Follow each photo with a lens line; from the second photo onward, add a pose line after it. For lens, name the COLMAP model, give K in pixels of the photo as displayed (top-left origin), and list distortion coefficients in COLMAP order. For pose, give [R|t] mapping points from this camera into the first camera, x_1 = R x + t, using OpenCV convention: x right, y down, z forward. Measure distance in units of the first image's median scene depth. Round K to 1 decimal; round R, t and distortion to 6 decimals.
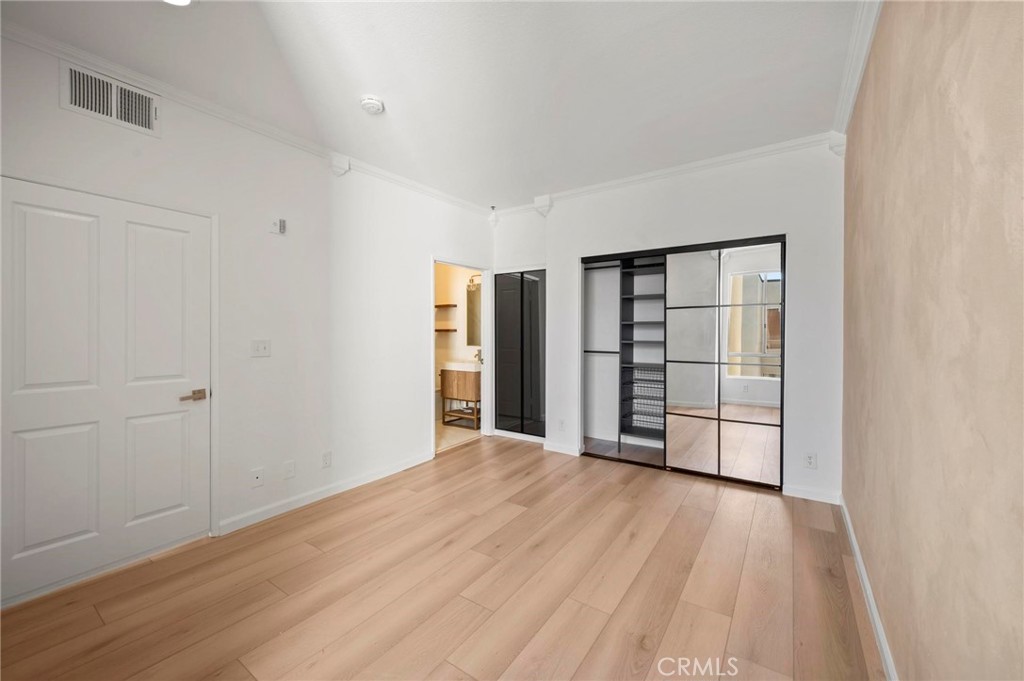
lens RADIAL K [[401.9, 0, 511.4], [0, 401.9, 335.3], [0, 0, 1]] dist [-0.007273, -0.000086]
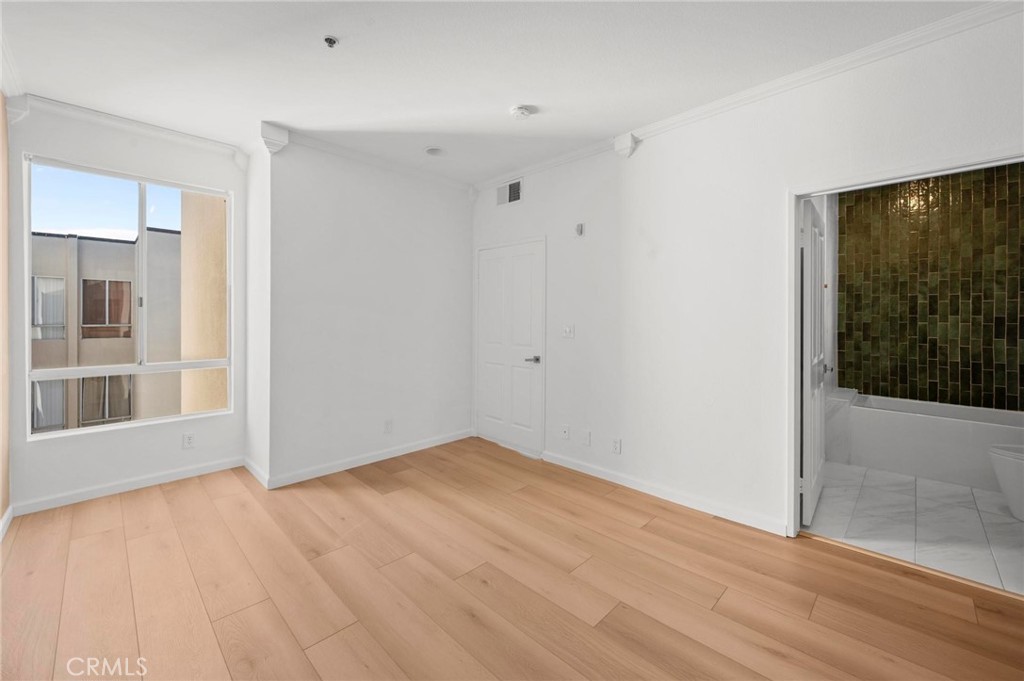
lens RADIAL K [[410.0, 0, 510.8], [0, 410.0, 314.9], [0, 0, 1]] dist [-0.000532, 0.000082]
pose [[-0.171834, -0.003158, -0.985121, 0.732042], [-0.013118, 0.999914, -0.000918, -0.016454], [0.985039, 0.012765, -0.171860, 1.112834]]
